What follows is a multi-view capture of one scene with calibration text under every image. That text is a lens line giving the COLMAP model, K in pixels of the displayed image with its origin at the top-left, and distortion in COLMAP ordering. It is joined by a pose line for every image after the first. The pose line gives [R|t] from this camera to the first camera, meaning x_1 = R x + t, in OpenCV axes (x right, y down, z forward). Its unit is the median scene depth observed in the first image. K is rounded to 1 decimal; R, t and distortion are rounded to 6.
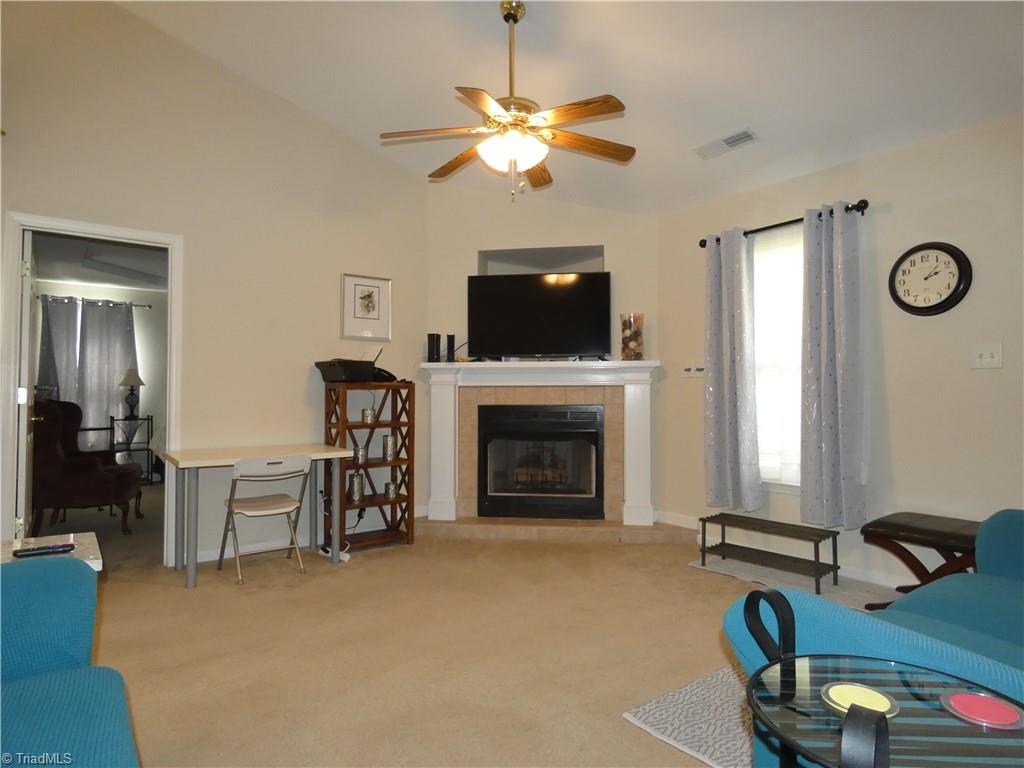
lens RADIAL K [[612.8, 0, 507.0], [0, 612.8, 380.6], [0, 0, 1]] dist [0.002589, -0.007496]
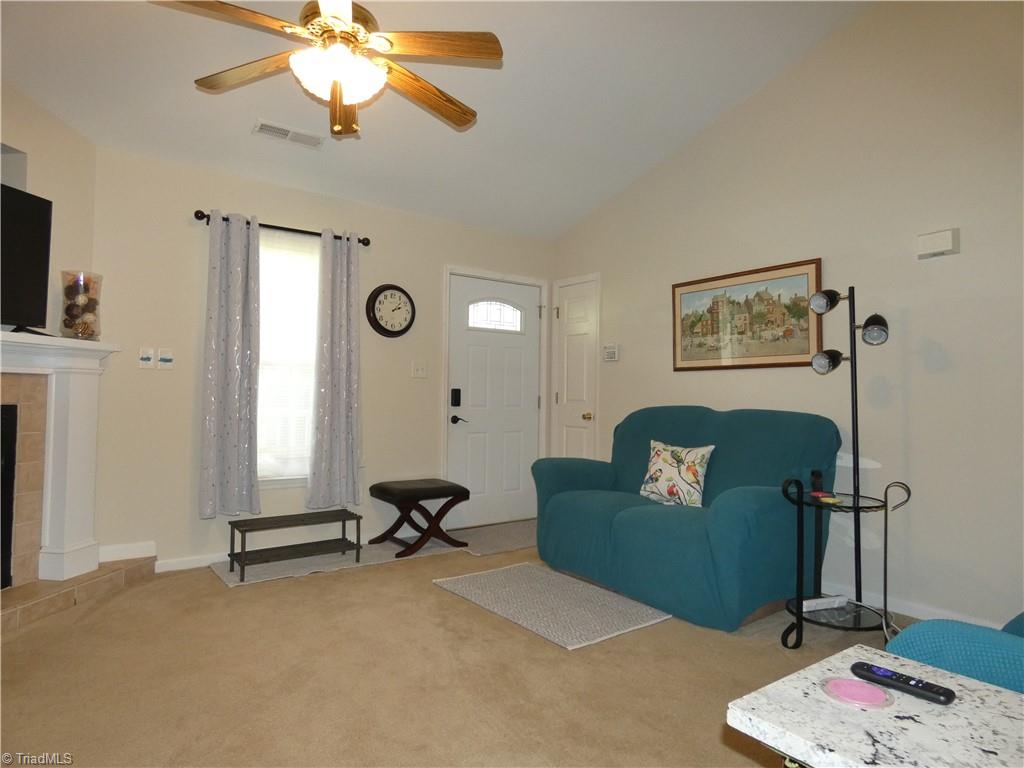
lens RADIAL K [[612.8, 0, 515.6], [0, 612.8, 386.5], [0, 0, 1]] dist [0.002589, -0.007496]
pose [[-0.008916, 0.015860, 0.999834, -0.600459], [-0.041162, 0.999021, -0.016214, 0.013410], [-0.999113, -0.041300, -0.008255, 0.629190]]
